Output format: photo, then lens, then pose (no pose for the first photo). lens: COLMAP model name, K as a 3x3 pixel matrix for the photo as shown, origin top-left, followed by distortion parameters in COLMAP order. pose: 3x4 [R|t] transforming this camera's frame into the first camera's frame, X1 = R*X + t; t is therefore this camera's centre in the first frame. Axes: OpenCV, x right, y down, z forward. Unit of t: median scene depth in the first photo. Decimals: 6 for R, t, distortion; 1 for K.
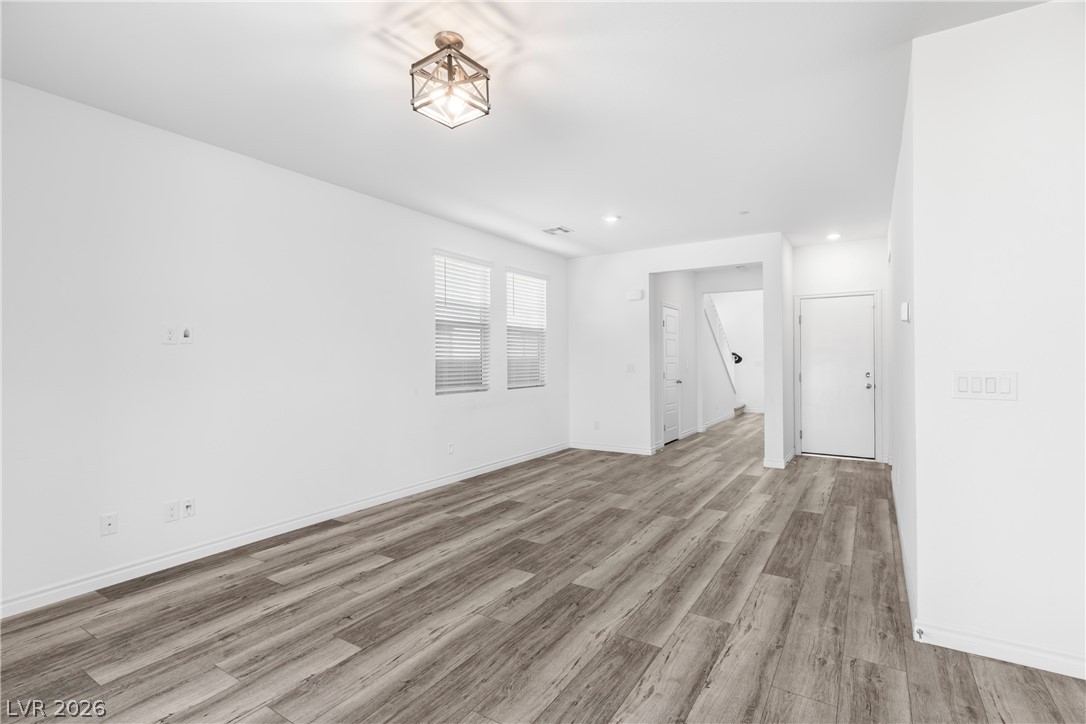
lens RADIAL K [[513.8, 0, 539.7], [0, 513.8, 352.0], [0, 0, 1]] dist [0.005519, 0.001045]
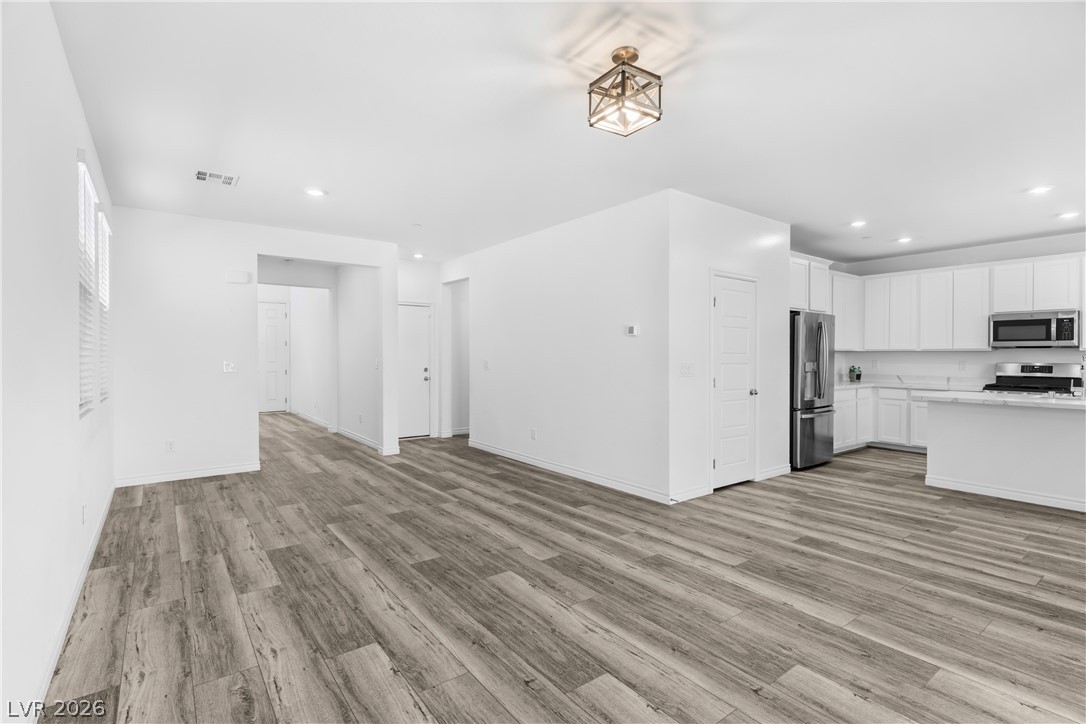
lens RADIAL K [[513.8, 0, 545.0], [0, 513.8, 360.4], [0, 0, 1]] dist [0.005519, 0.001045]
pose [[0.343284, -0.000840, 0.939231, -0.810321], [-0.018147, 0.999807, 0.007527, 0.011440], [-0.939056, -0.019628, 0.343202, 0.523701]]
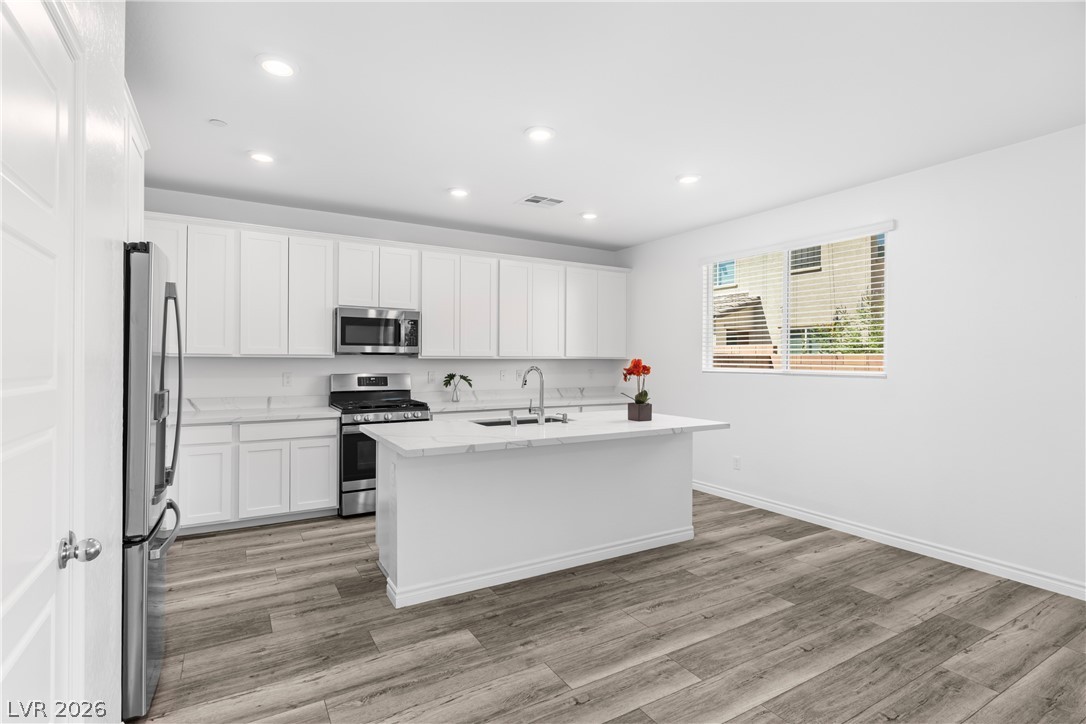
lens RADIAL K [[534.4, 0, 542.6], [0, 534.4, 359.5], [0, 0, 1]] dist [0.002043, 0.000371]
pose [[-0.895620, -0.000765, 0.444820, 0.379507], [-0.006402, 0.999917, -0.011170, -0.021642], [-0.444774, -0.012852, -0.895551, 0.649700]]
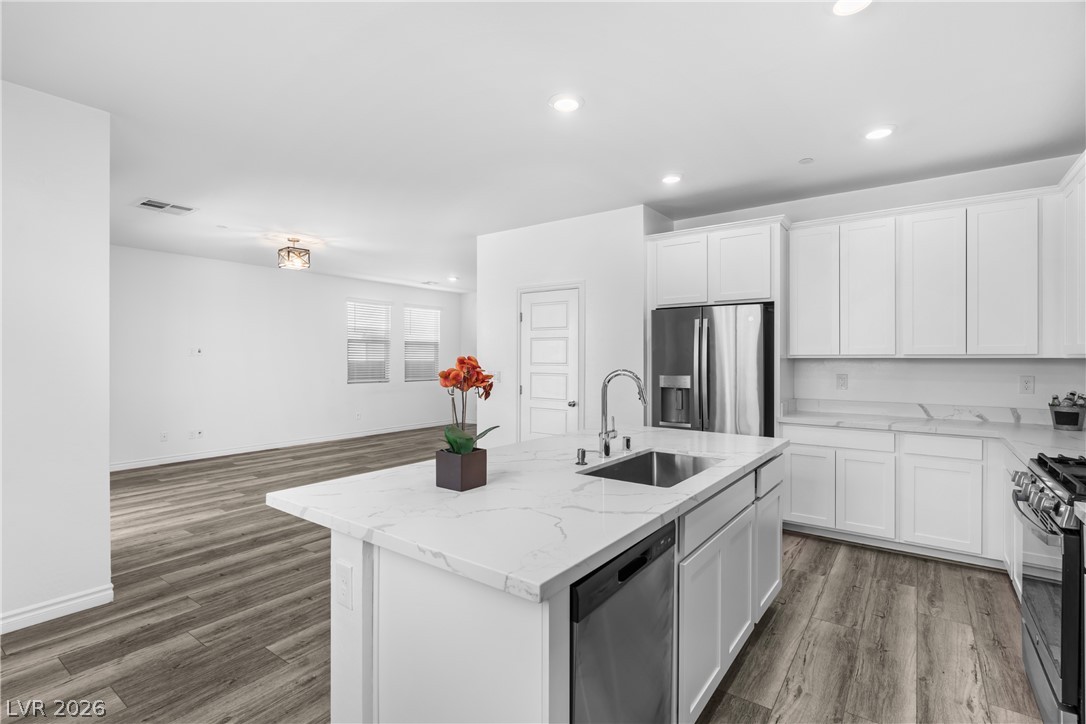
lens RADIAL K [[513.8, 0, 546.0], [0, 513.8, 357.5], [0, 0, 1]] dist [0.005519, 0.001045]
pose [[0.998257, 0.006589, -0.058645, 0.815238], [-0.005751, 0.999879, 0.014454, -0.045875], [0.058733, -0.014091, 0.998174, -0.972632]]
